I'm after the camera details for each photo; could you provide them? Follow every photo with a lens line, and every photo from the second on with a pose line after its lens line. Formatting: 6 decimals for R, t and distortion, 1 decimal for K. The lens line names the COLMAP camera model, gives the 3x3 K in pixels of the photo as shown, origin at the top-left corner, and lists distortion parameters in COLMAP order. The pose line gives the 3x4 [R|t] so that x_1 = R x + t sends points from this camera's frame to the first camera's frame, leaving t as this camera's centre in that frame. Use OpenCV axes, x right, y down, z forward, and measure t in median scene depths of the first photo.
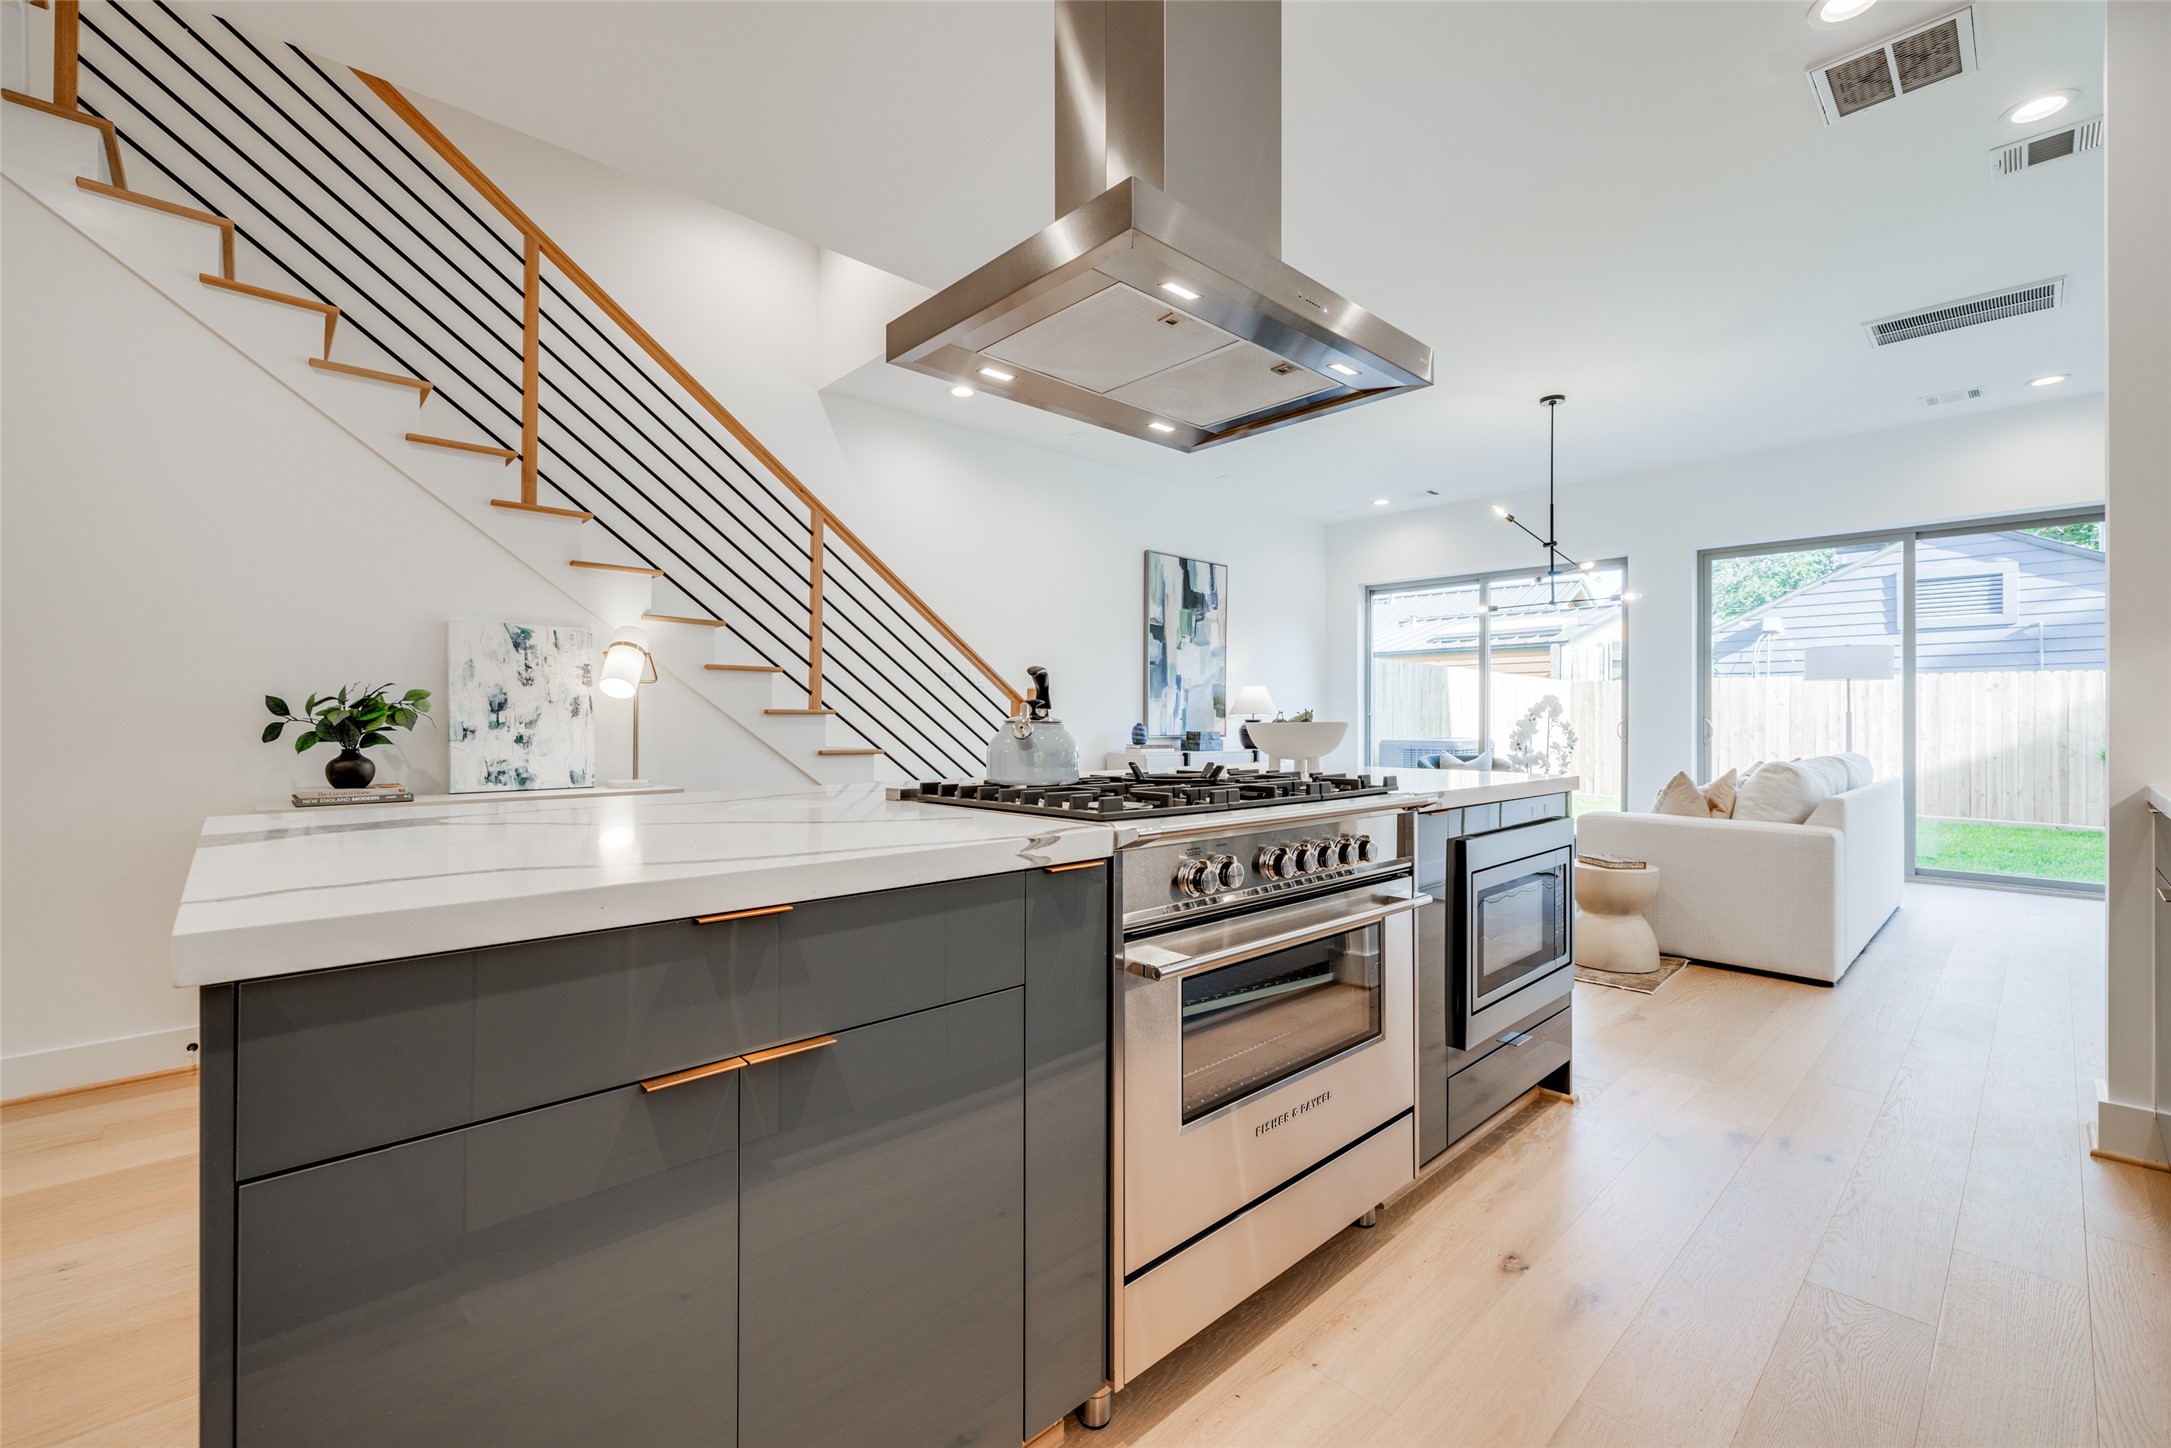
lens RADIAL K [[903.8, 0, 1085.0], [0, 903.8, 726.6], [0, 0, 1]] dist [-0.000234, -0.000400]
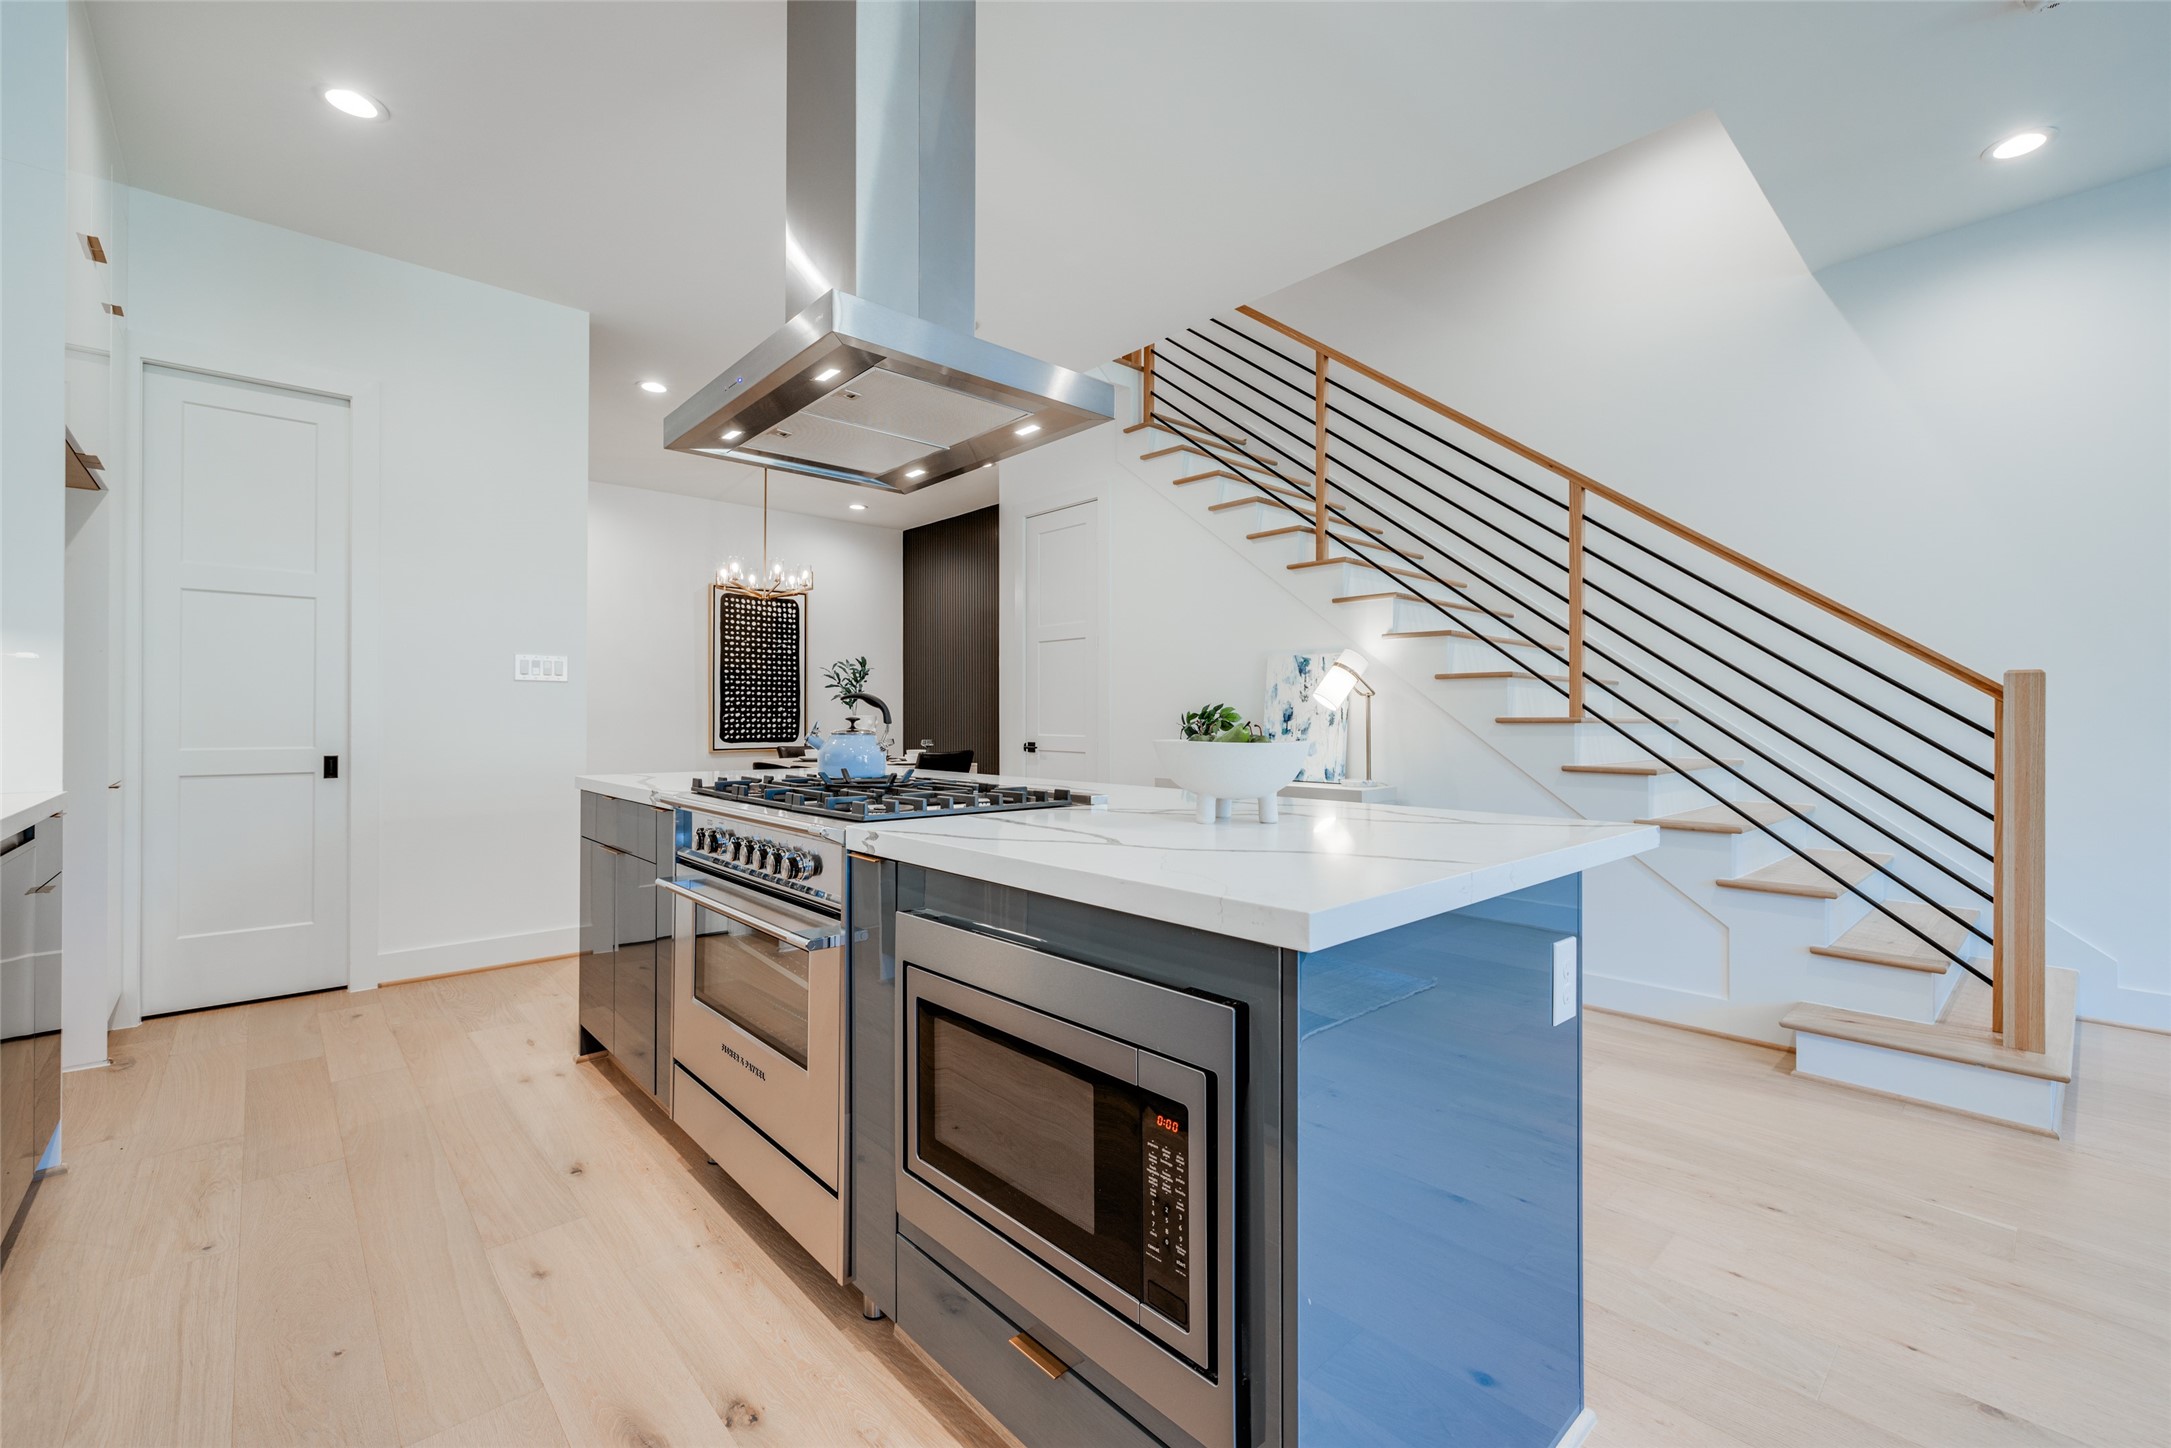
lens RADIAL K [[903.8, 0, 1103.7], [0, 903.8, 721.1], [0, 0, 1]] dist [-0.000234, -0.000400]
pose [[-0.007231, -0.000930, -0.999973, 0.689255], [-0.004946, 0.999987, -0.000894, -0.014374], [0.999962, 0.004940, -0.007235, 0.714240]]
